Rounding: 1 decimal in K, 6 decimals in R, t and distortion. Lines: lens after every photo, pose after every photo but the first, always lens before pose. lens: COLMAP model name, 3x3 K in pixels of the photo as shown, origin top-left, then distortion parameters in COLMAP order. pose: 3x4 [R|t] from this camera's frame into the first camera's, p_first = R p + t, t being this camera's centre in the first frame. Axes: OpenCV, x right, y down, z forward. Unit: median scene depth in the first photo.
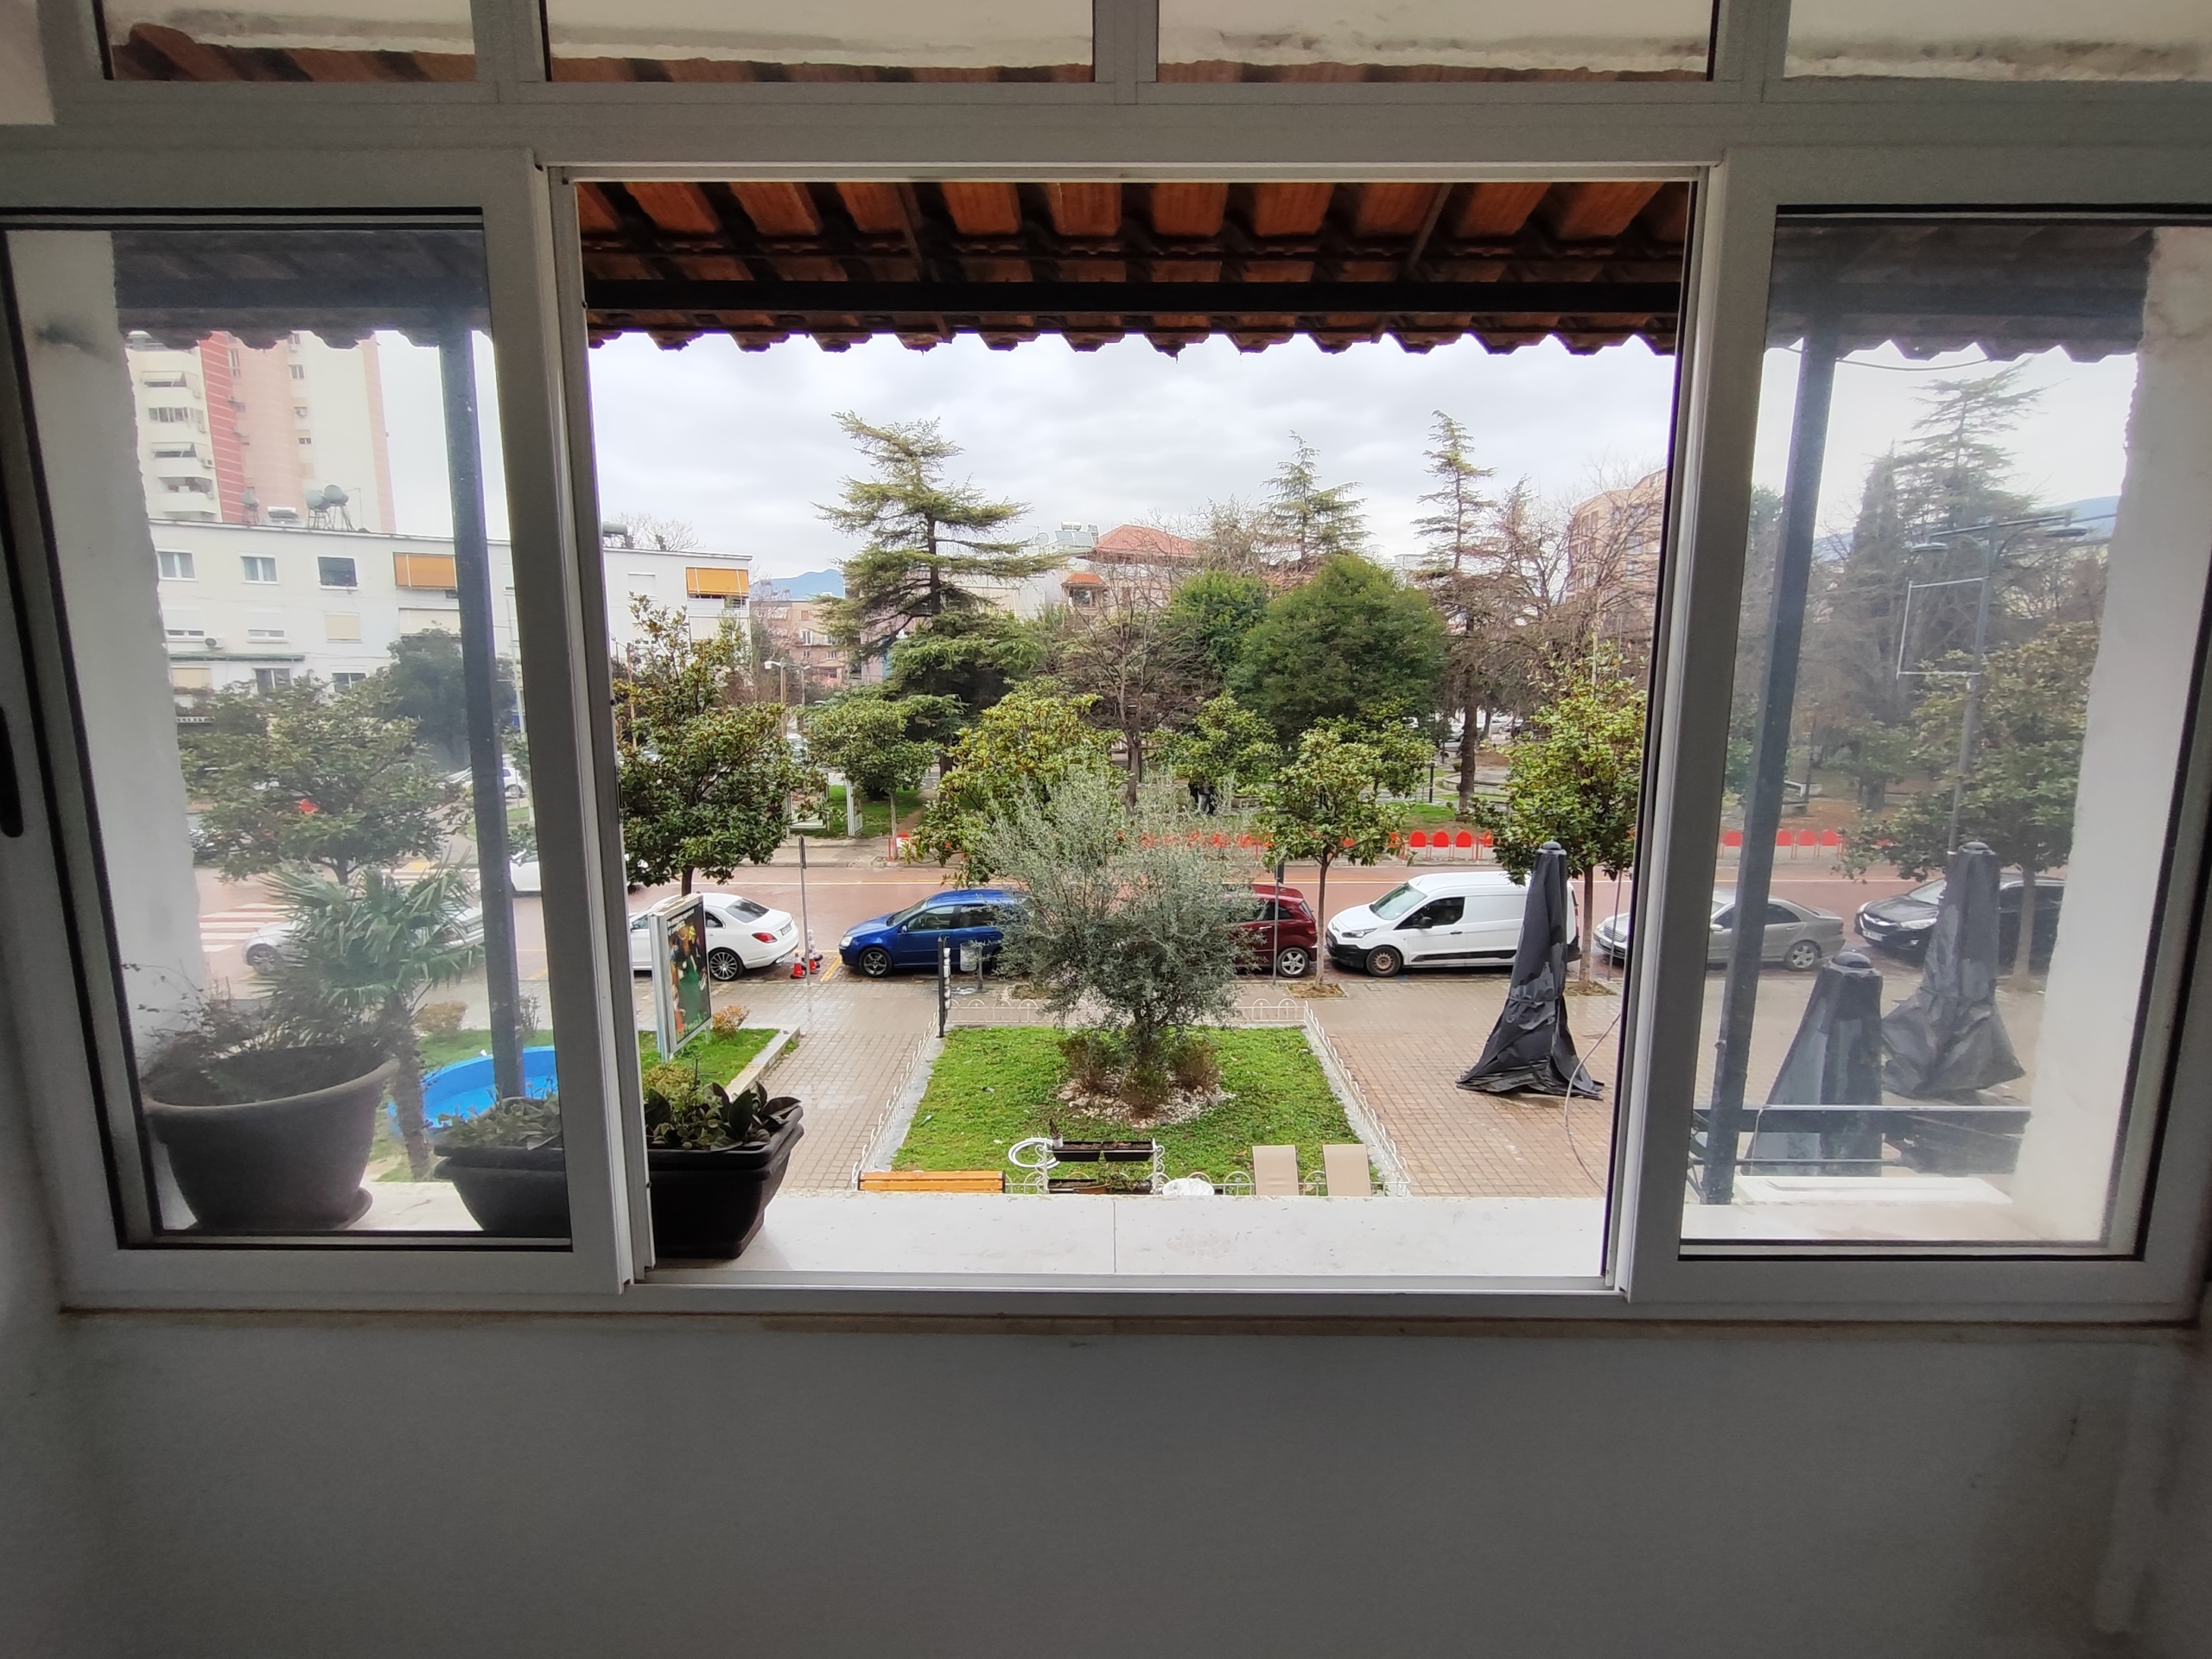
lens RADIAL K [[1005.6, 0, 1093.2], [0, 1005.6, 839.9], [0, 0, 1]] dist [-0.007036, 0.003527]
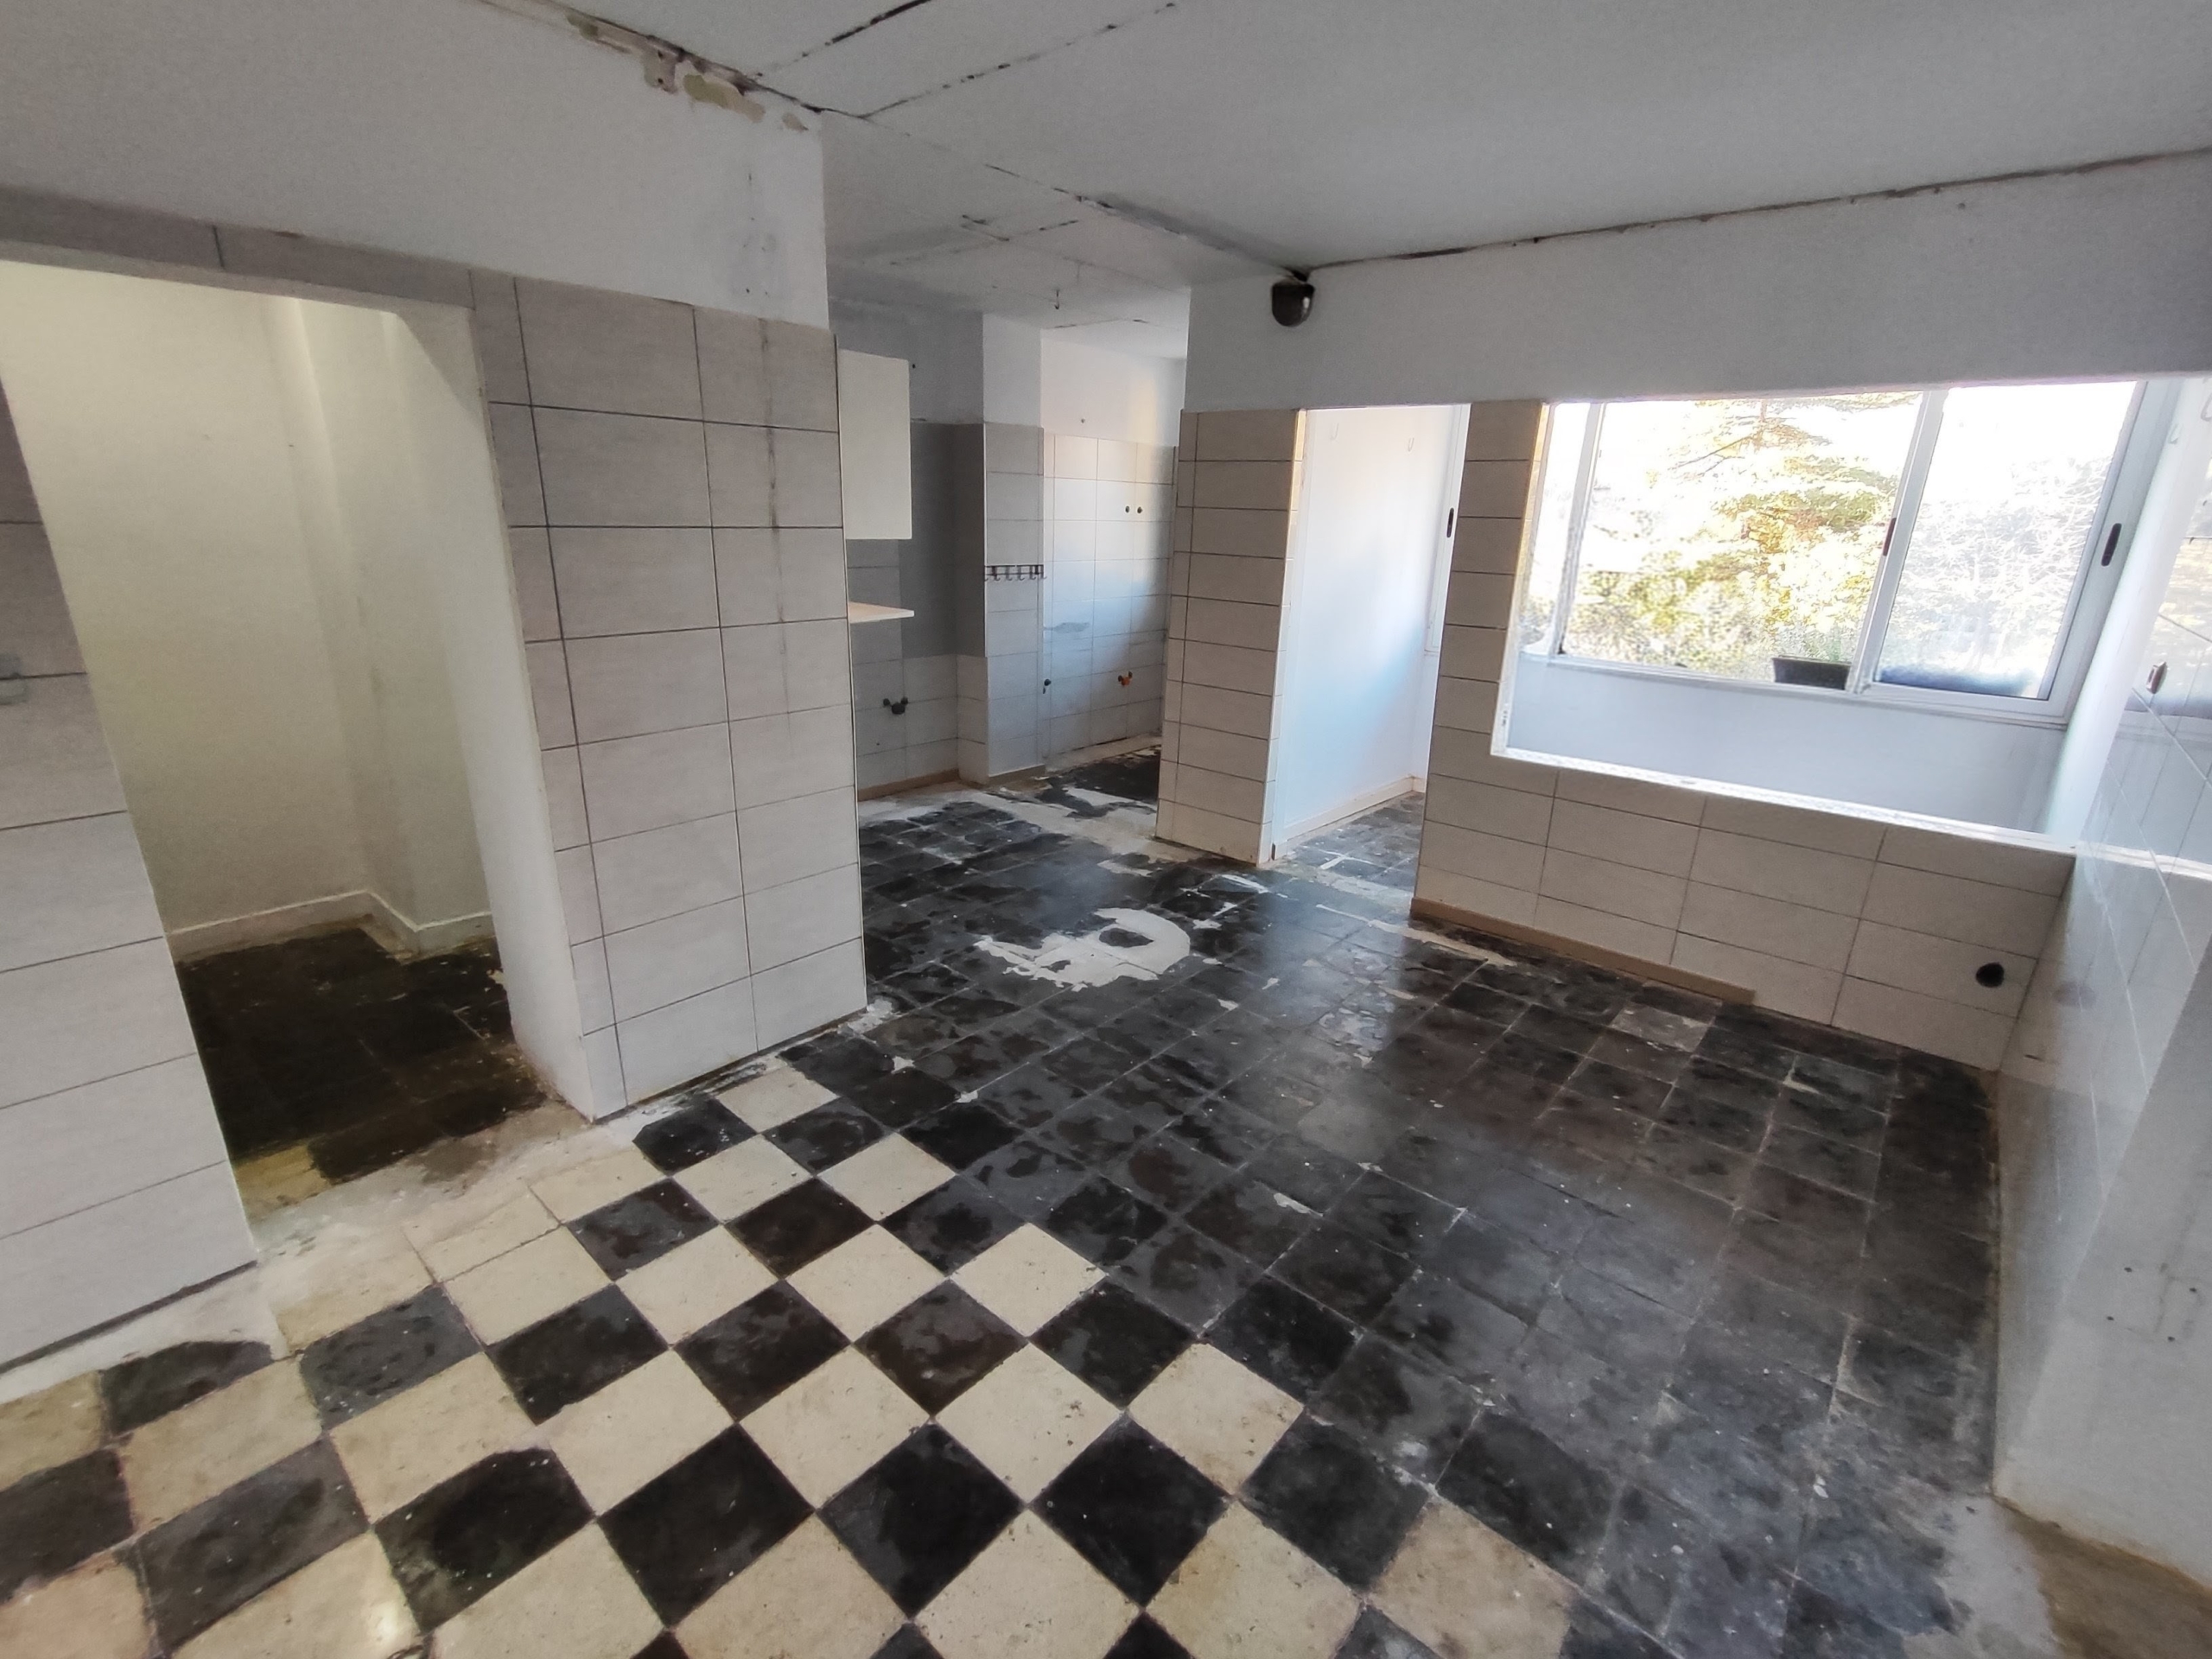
lens RADIAL K [[1005.6, 0, 1102.3], [0, 1005.6, 837.4], [0, 0, 1]] dist [-0.007036, 0.003527]
pose [[0.762221, 0.220265, -0.608690, 0.032508], [-0.130078, 0.973264, 0.189305, 0.026130], [0.634113, -0.065115, 0.770494, -0.142735]]
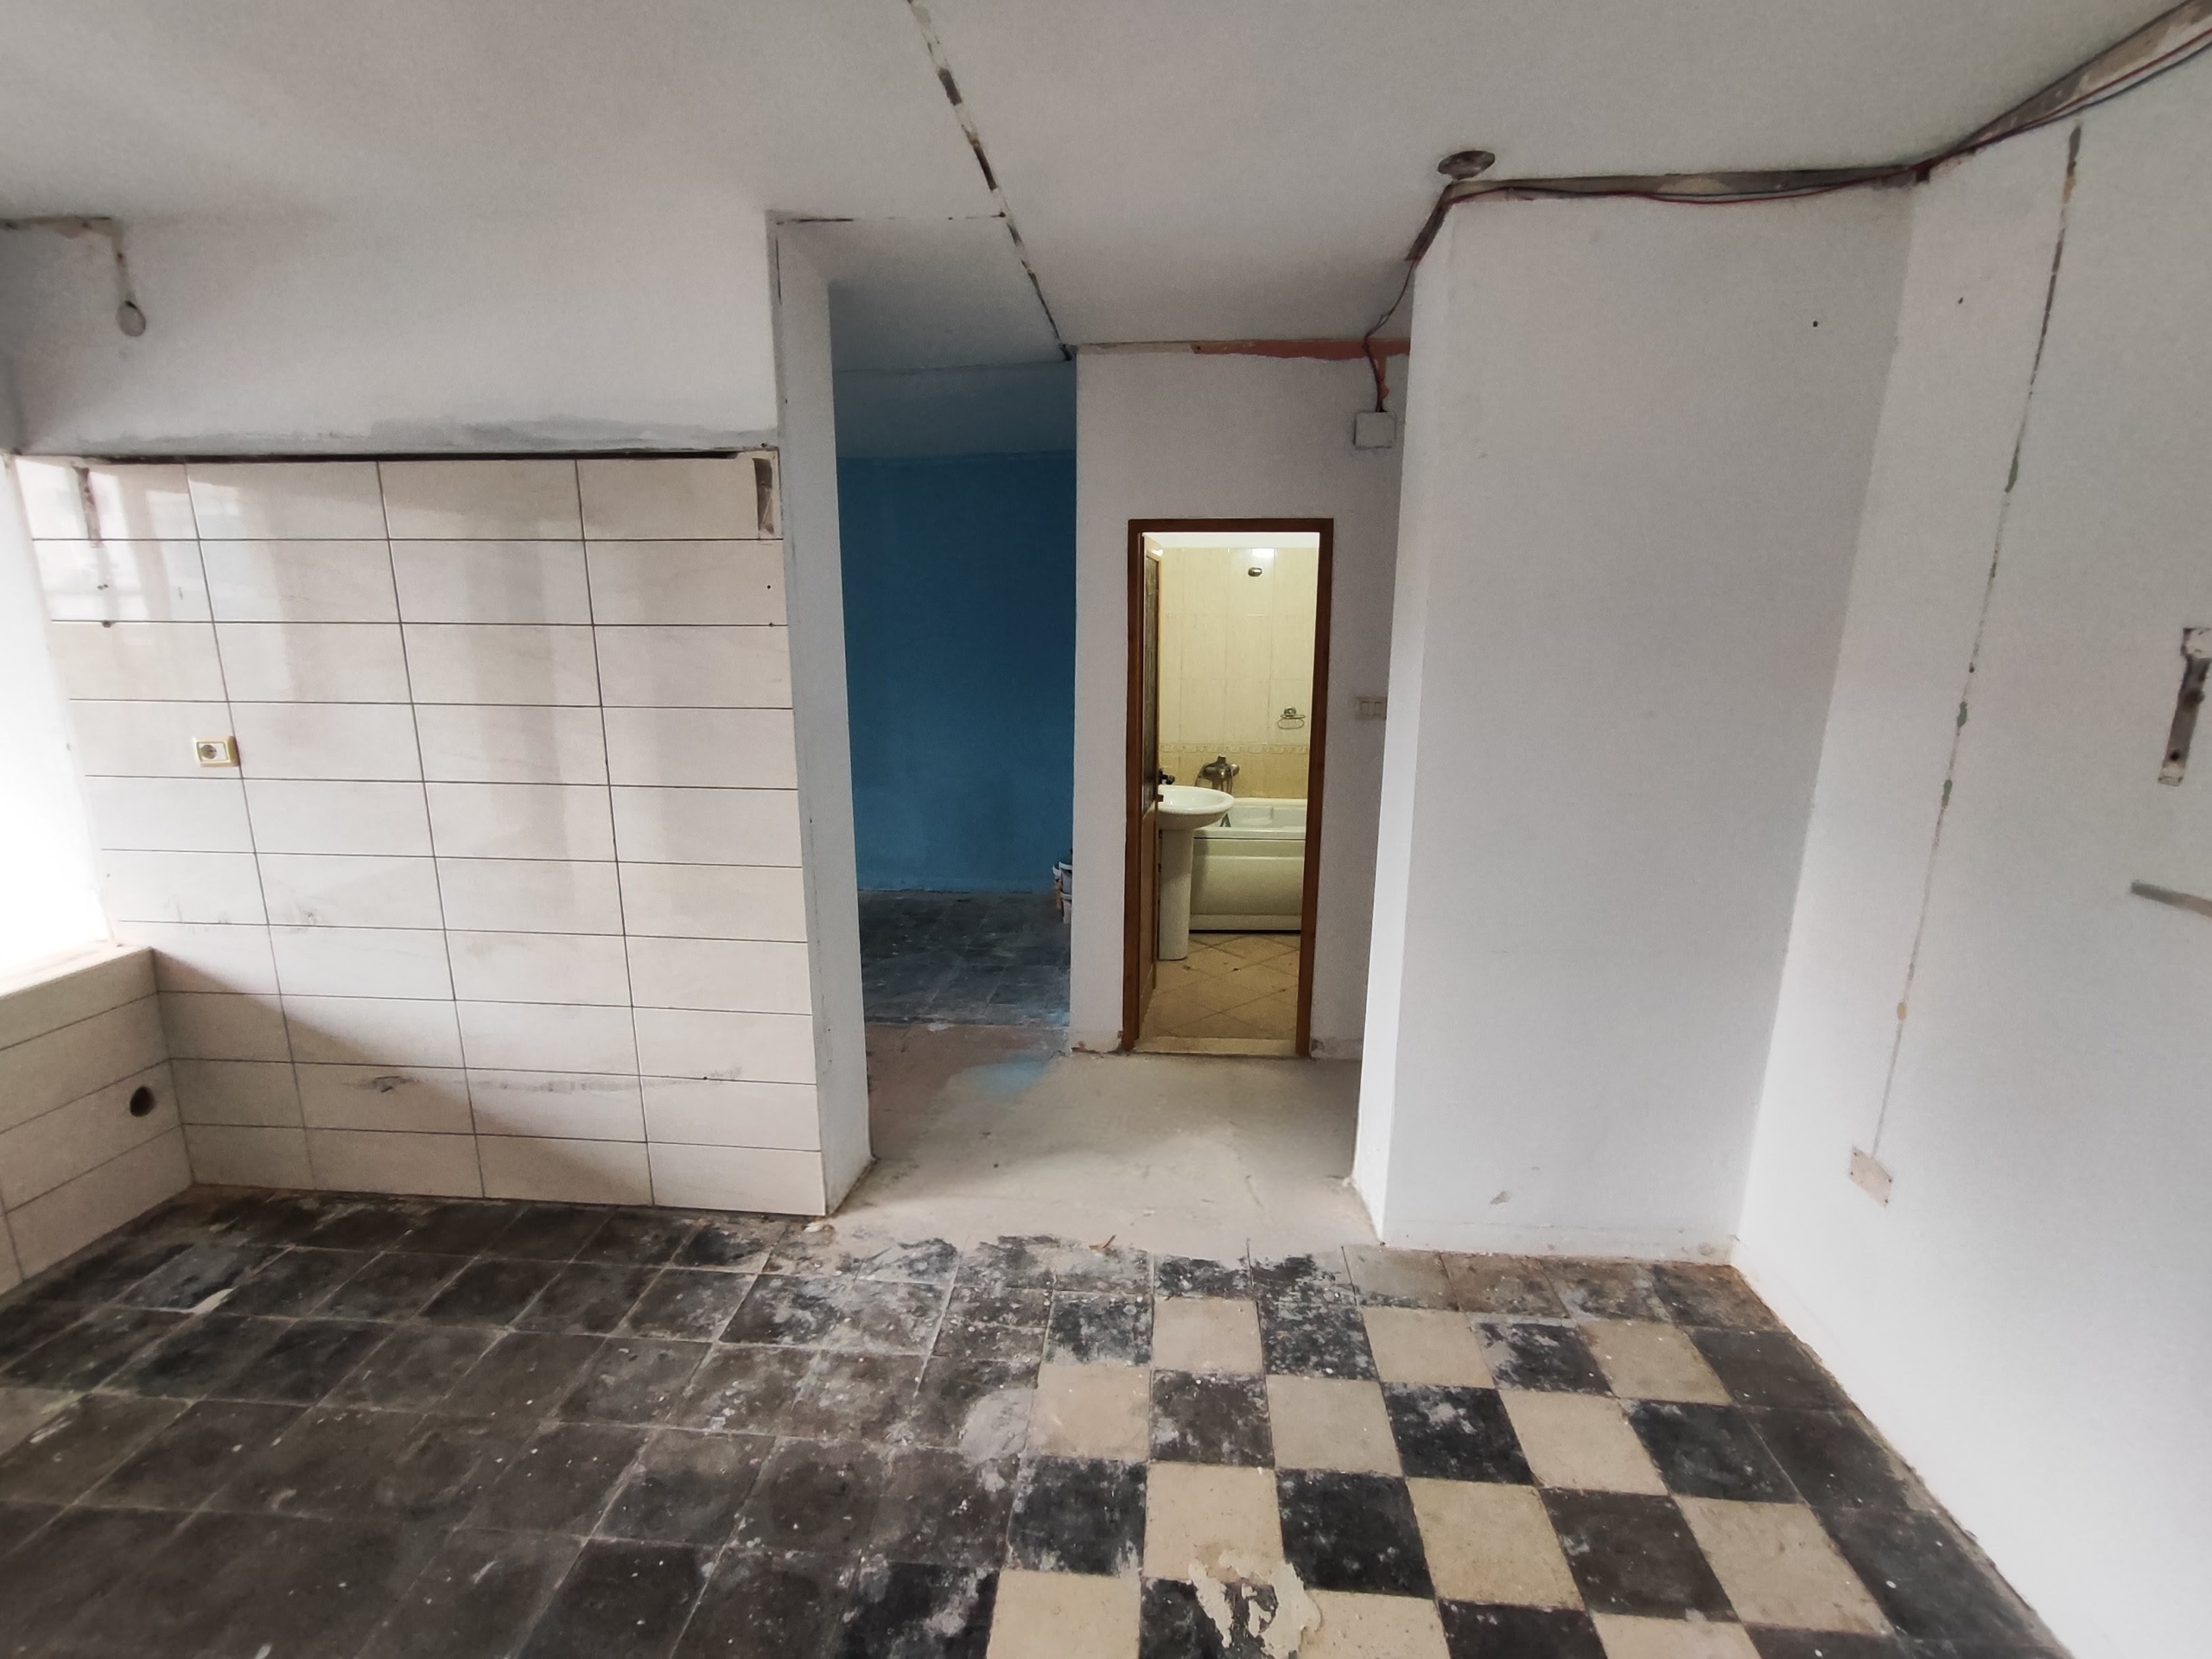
lens RADIAL K [[1005.6, 0, 1095.9], [0, 1005.6, 840.0], [0, 0, 1]] dist [-0.007036, 0.003527]
pose [[0.061788, -0.217269, 0.974154, -0.032264], [0.152731, 0.966582, 0.205893, 0.019221], [-0.986334, 0.136062, 0.092907, -0.106911]]
